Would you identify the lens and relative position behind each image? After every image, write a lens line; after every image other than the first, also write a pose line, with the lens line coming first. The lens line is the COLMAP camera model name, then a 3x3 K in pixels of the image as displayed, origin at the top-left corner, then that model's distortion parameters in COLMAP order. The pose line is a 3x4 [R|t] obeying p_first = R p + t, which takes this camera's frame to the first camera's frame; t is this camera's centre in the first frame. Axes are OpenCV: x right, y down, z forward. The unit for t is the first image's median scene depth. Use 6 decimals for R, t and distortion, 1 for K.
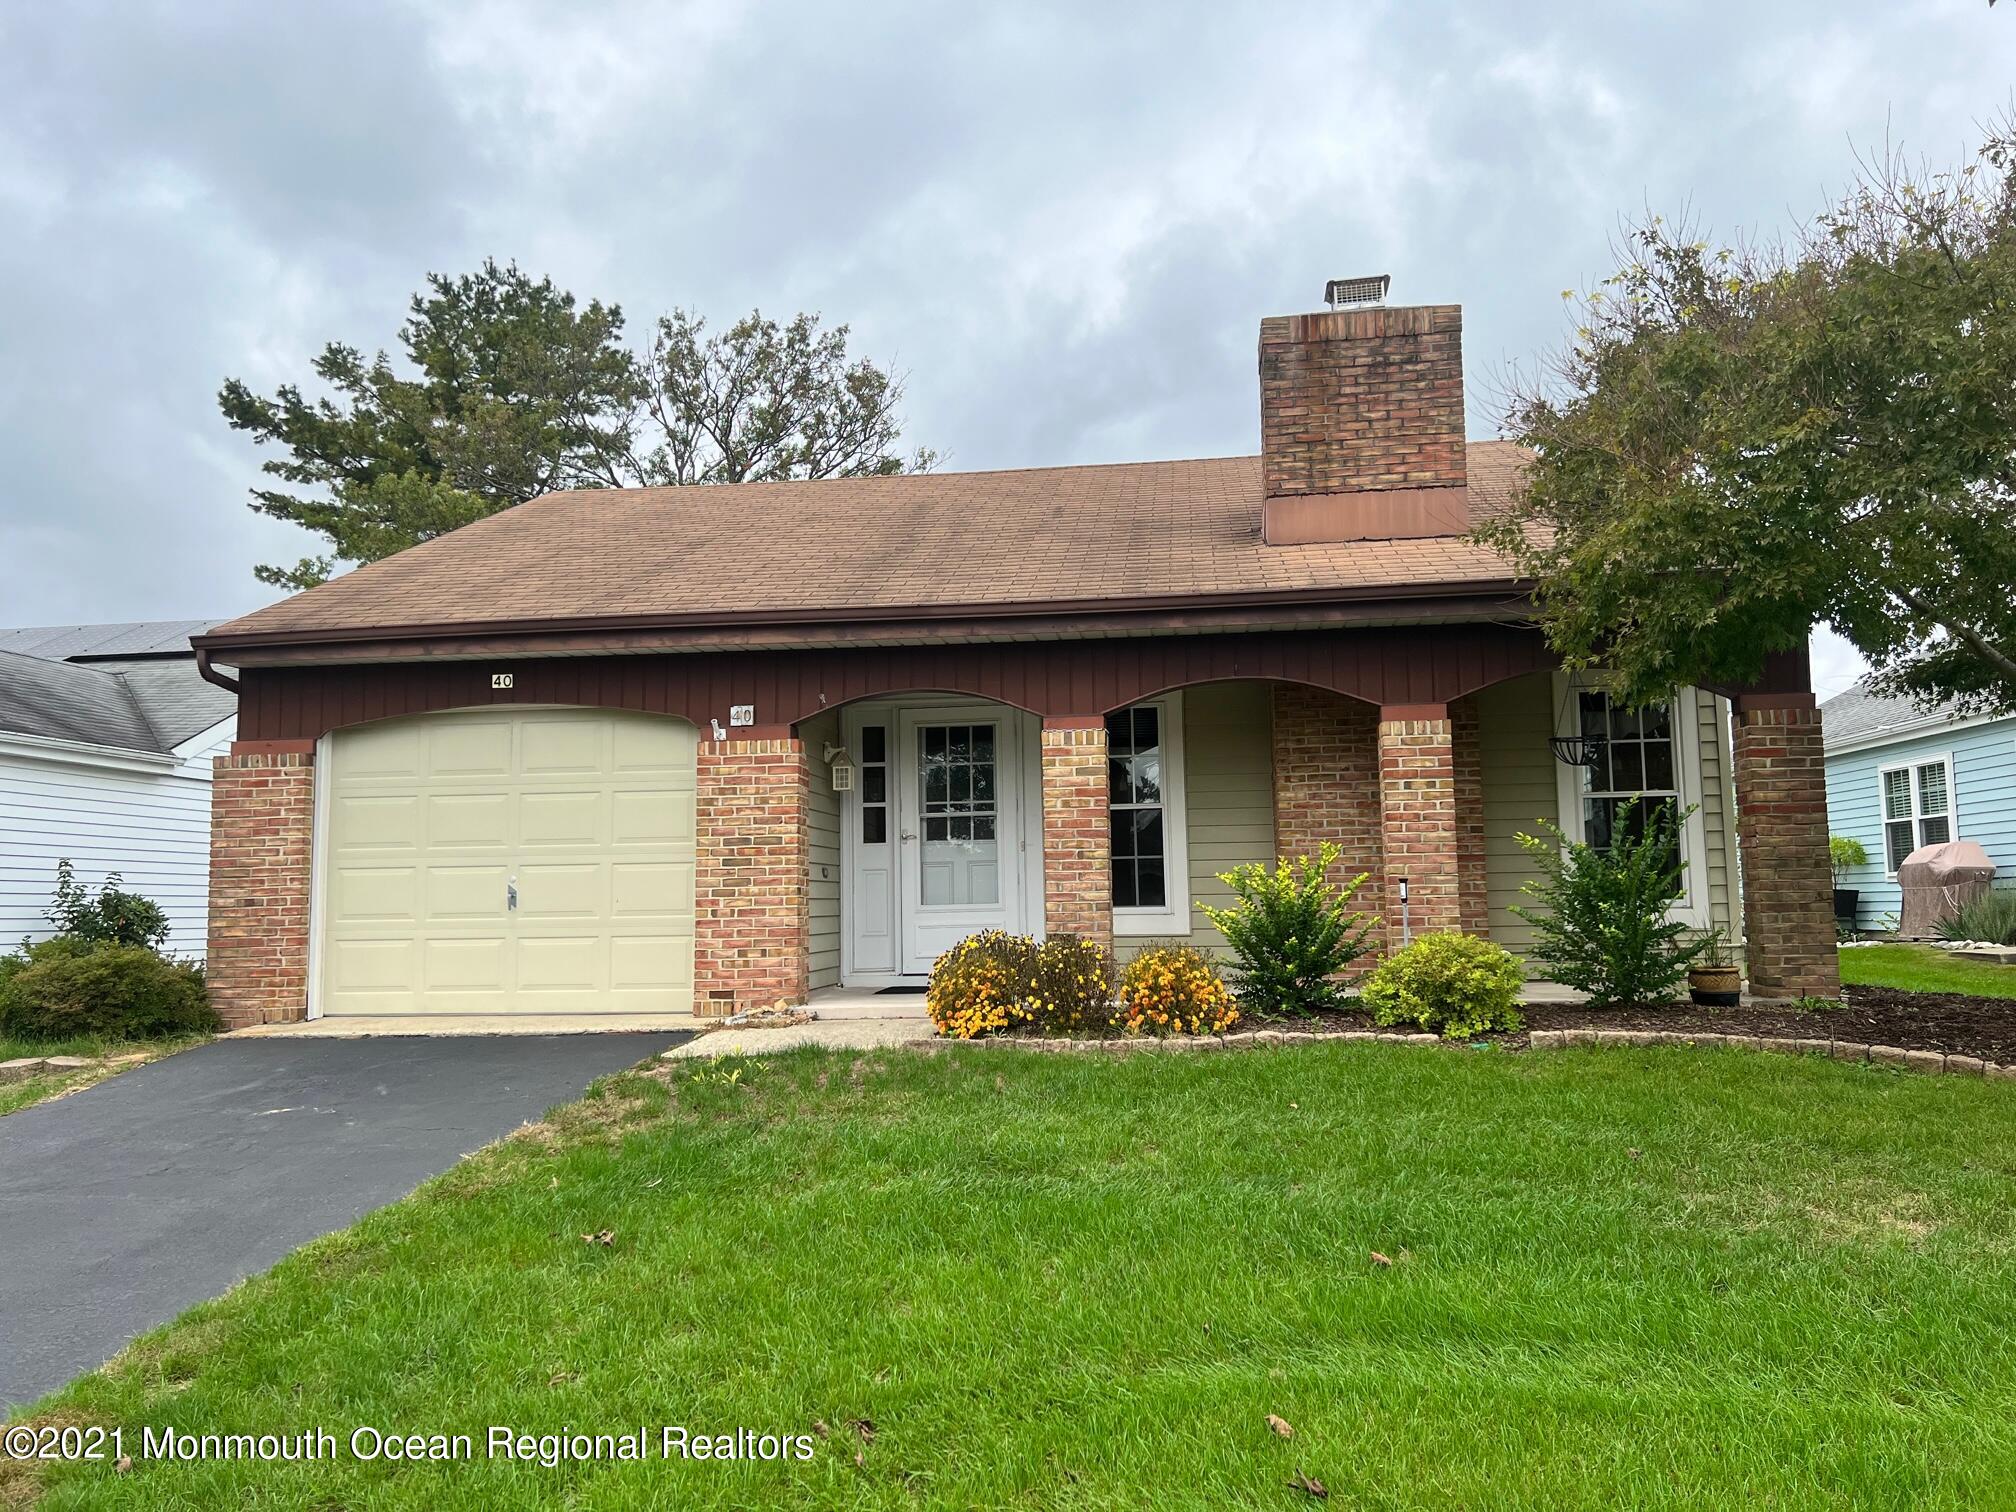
lens RADIAL K [[1483.3, 0, 1008.0], [0, 1483.3, 756.0], [0, 0, 1]] dist [0.104314, -0.153745]
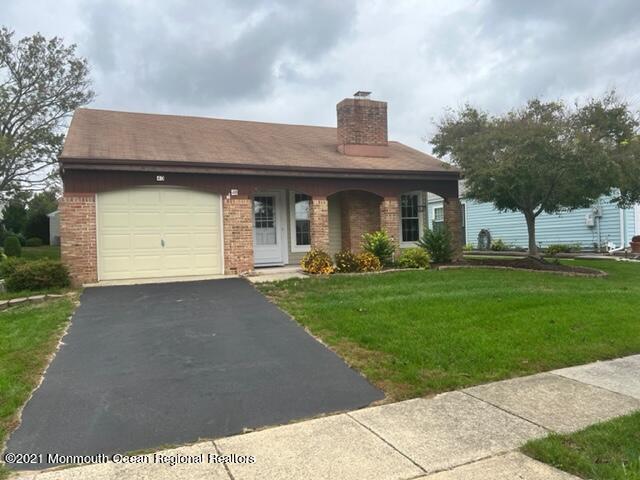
lens RADIAL K [[470.9, 0, 320.0], [0, 470.9, 240.0], [0, 0, 1]] dist [0.104314, -0.153745]
pose [[0.866524, -0.005903, 0.499100, -0.561248], [-0.032618, 0.997123, 0.068423, 0.002493], [-0.498068, -0.075570, 0.863839, -0.101556]]
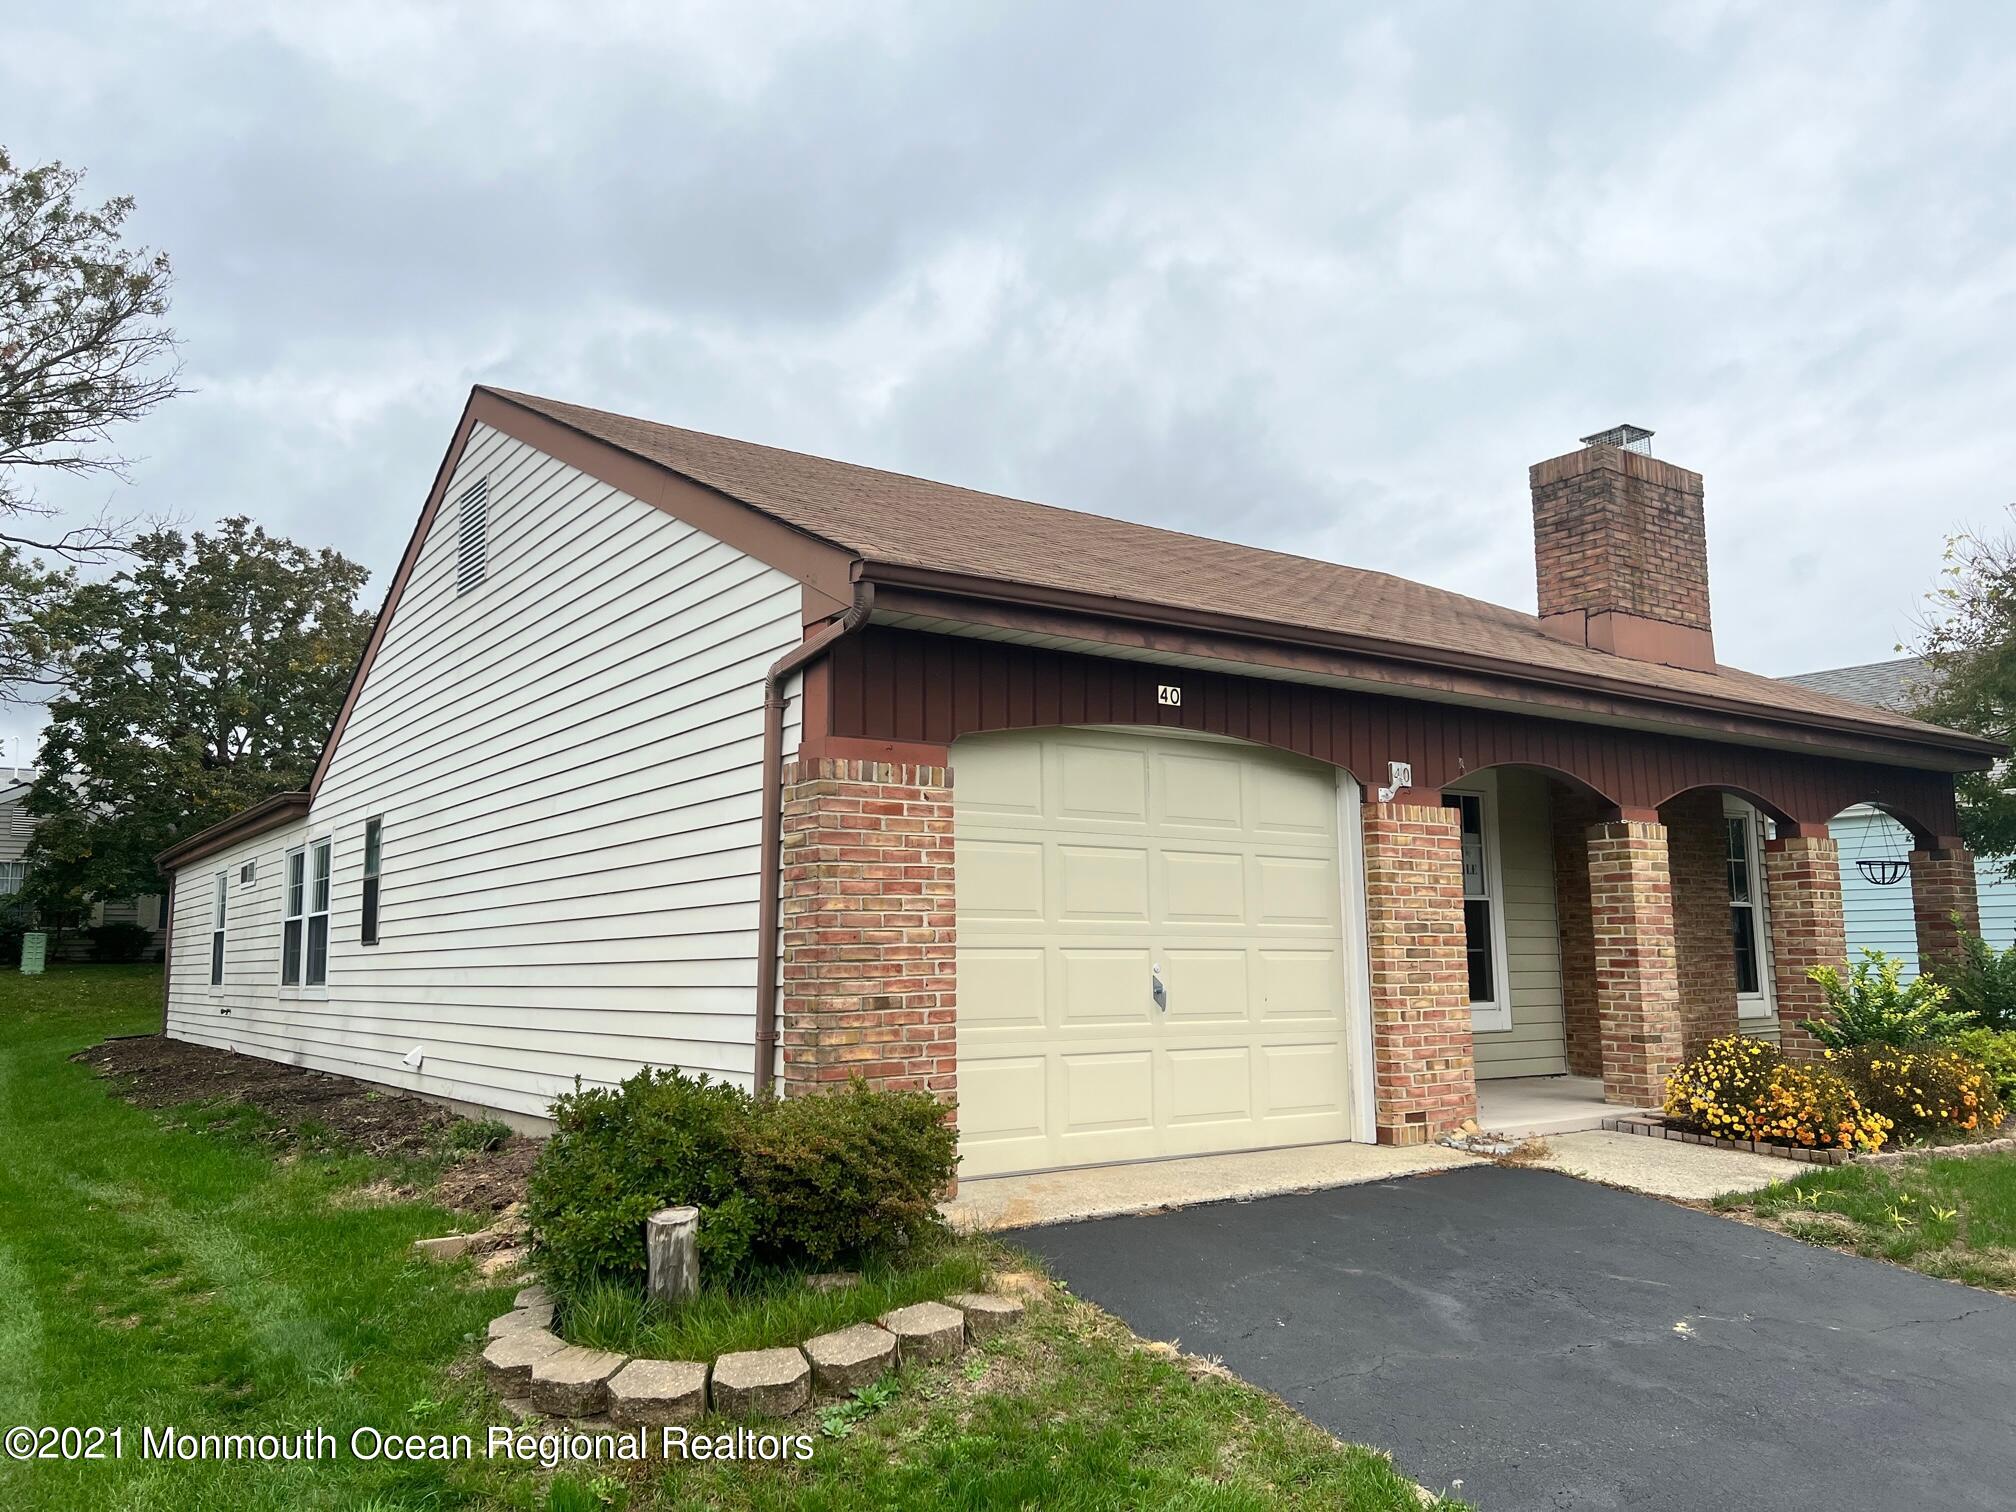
lens RADIAL K [[1483.3, 0, 1008.0], [0, 1483.3, 756.0], [0, 0, 1]] dist [0.104314, -0.153745]
pose [[0.742109, 0.101336, 0.662575, -0.875660], [-0.071835, 0.994836, -0.071696, 0.037180], [-0.666419, 0.005610, 0.745557, 0.515225]]
